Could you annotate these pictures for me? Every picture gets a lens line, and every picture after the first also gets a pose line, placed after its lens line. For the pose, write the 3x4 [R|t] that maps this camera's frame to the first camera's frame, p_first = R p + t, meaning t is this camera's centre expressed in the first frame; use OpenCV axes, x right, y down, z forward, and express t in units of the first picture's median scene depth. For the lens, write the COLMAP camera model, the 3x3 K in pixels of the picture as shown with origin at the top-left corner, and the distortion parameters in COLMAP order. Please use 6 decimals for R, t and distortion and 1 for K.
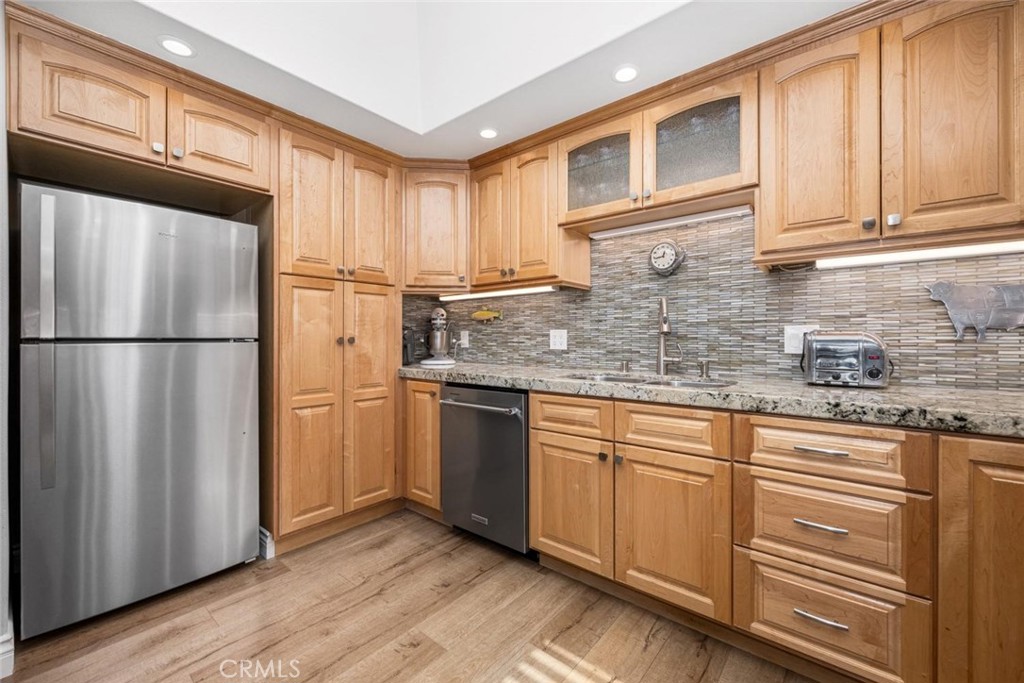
lens RADIAL K [[414.9, 0, 517.0], [0, 414.9, 337.3], [0, 0, 1]] dist [-0.000102, -0.000090]
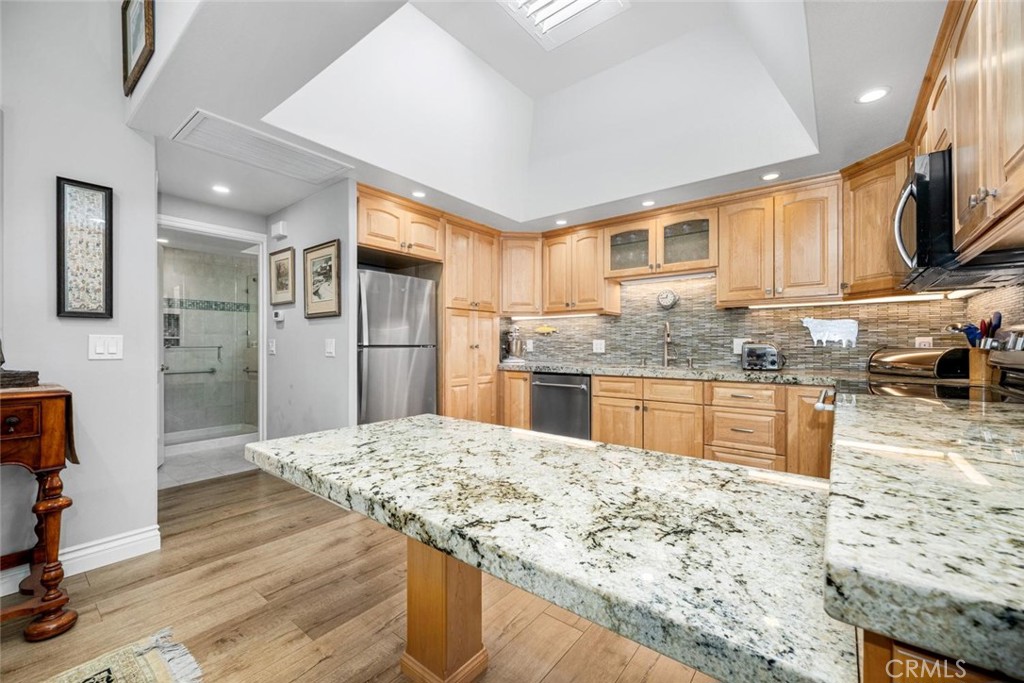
lens RADIAL K [[410.5, 0, 511.2], [0, 410.5, 343.9], [0, 0, 1]] dist [0.000853, 0.000196]
pose [[0.999886, 0.000850, 0.015057, -0.308762], [-0.000866, 0.999999, 0.001039, -0.004826], [-0.015056, -0.001052, 0.999886, -0.675712]]
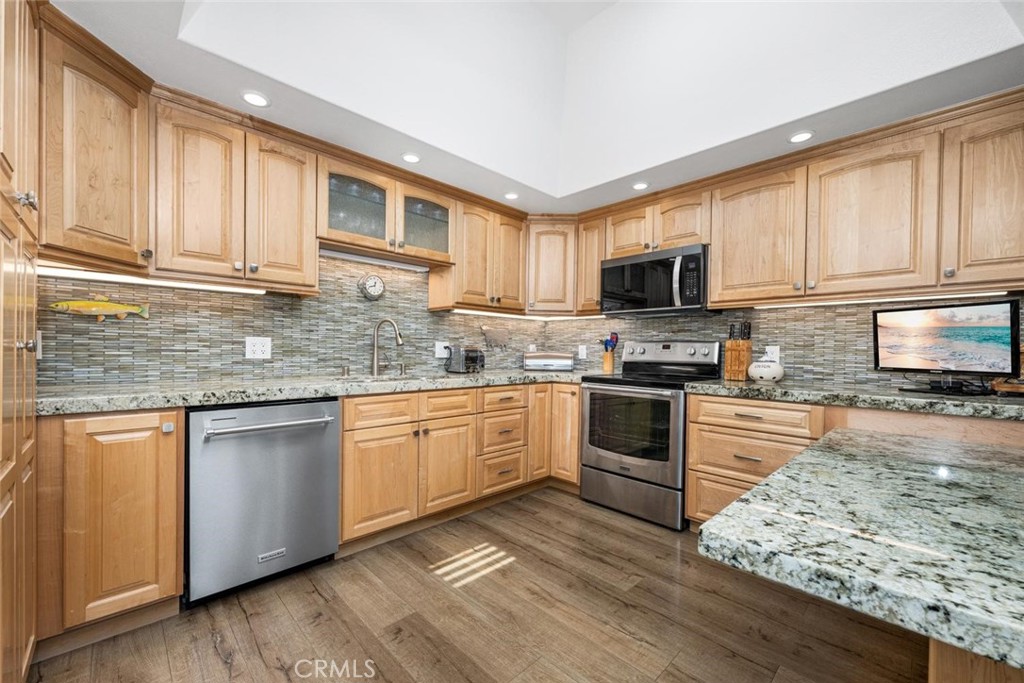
lens RADIAL K [[409.5, 0, 511.6], [0, 409.5, 354.1], [0, 0, 1]] dist [-0.000435, -0.000070]
pose [[0.111751, -0.006750, 0.993713, -0.870497], [-0.016184, 0.999832, 0.008612, 0.003195], [-0.993604, -0.017045, 0.111623, 0.409844]]
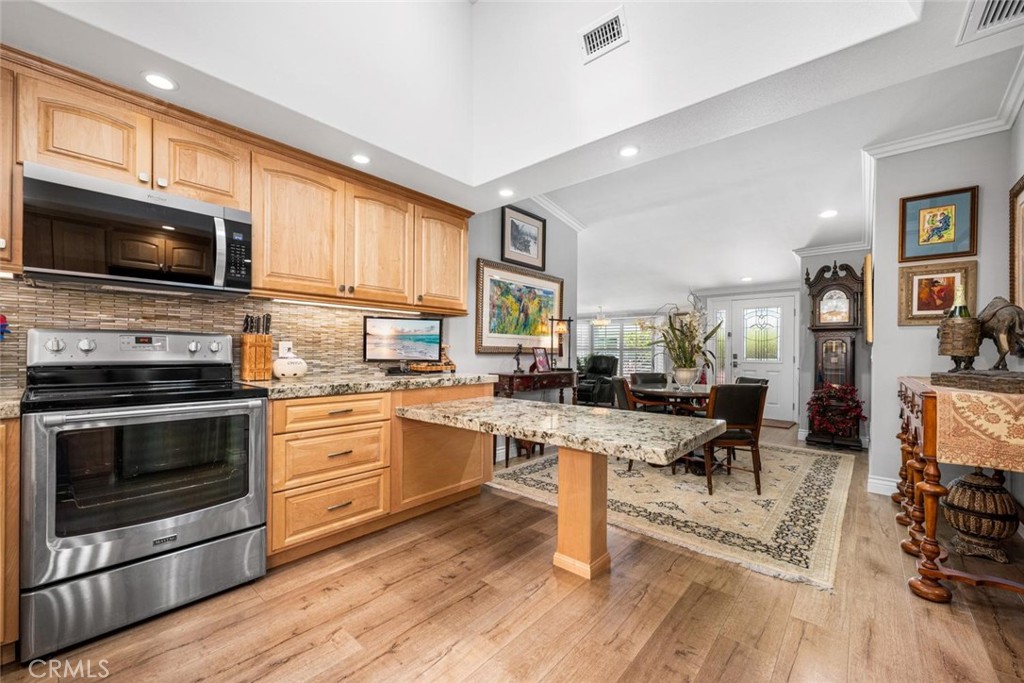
lens RADIAL K [[409.5, 0, 511.6], [0, 409.5, 354.1], [0, 0, 1]] dist [-0.000435, -0.000070]
pose [[-0.999672, -0.006539, 0.024775, -0.256273], [-0.006454, 0.999973, 0.003518, 0.004496], [-0.024798, 0.003357, -0.999687, 0.941200]]
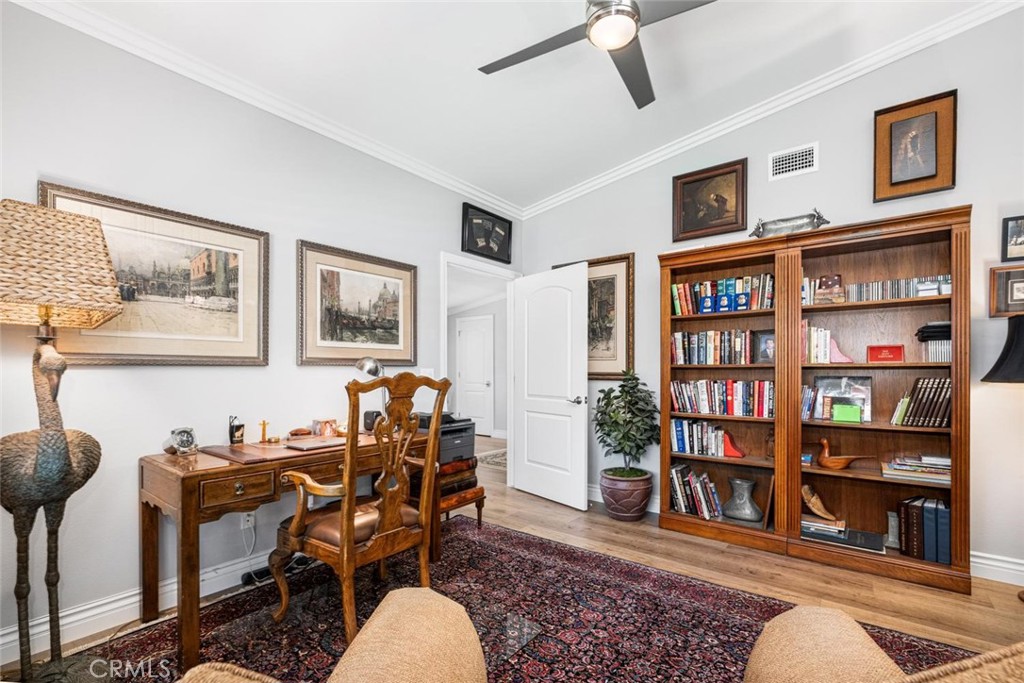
lens RADIAL K [[448.4, 0, 513.1], [0, 448.4, 369.5], [0, 0, 1]] dist [-0.000121, -0.000019]
pose [[0.022166, 0.000152, -0.999754, 1.454173], [0.004177, 0.999991, 0.000244, -0.020266], [0.999746, -0.004181, 0.022165, -1.457143]]
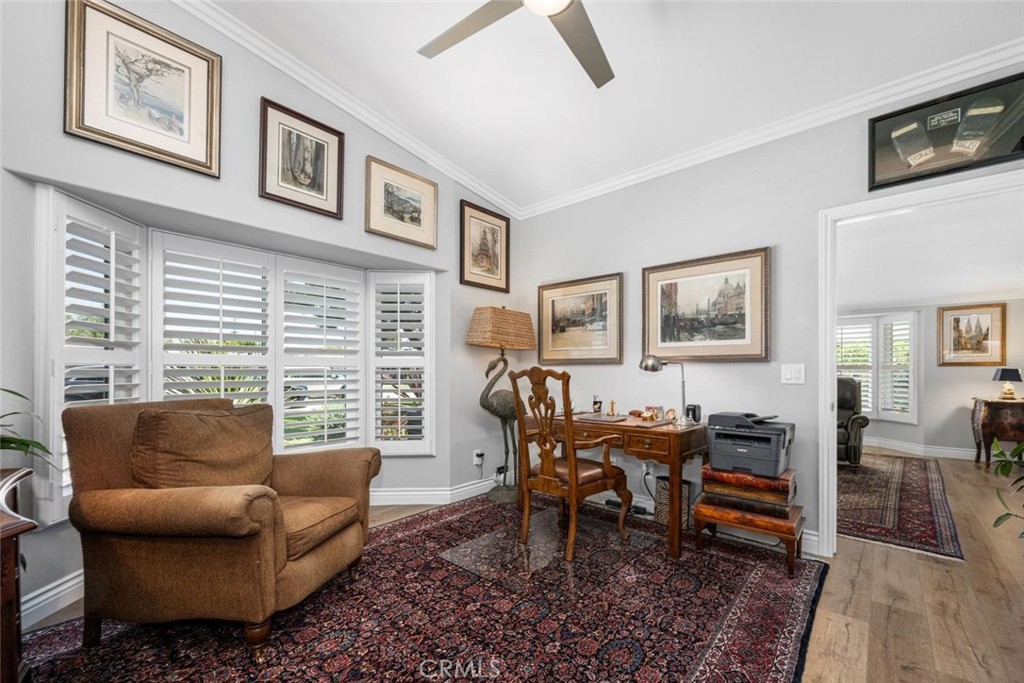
lens RADIAL K [[416.8, 0, 520.6], [0, 416.8, 370.4], [0, 0, 1]] dist [-0.000339, -0.000156]
pose [[-0.999514, -0.001399, 0.031129, 0.669110], [-0.001514, 0.999992, -0.003652, -0.002551], [-0.031124, -0.003697, -0.999509, -0.561493]]
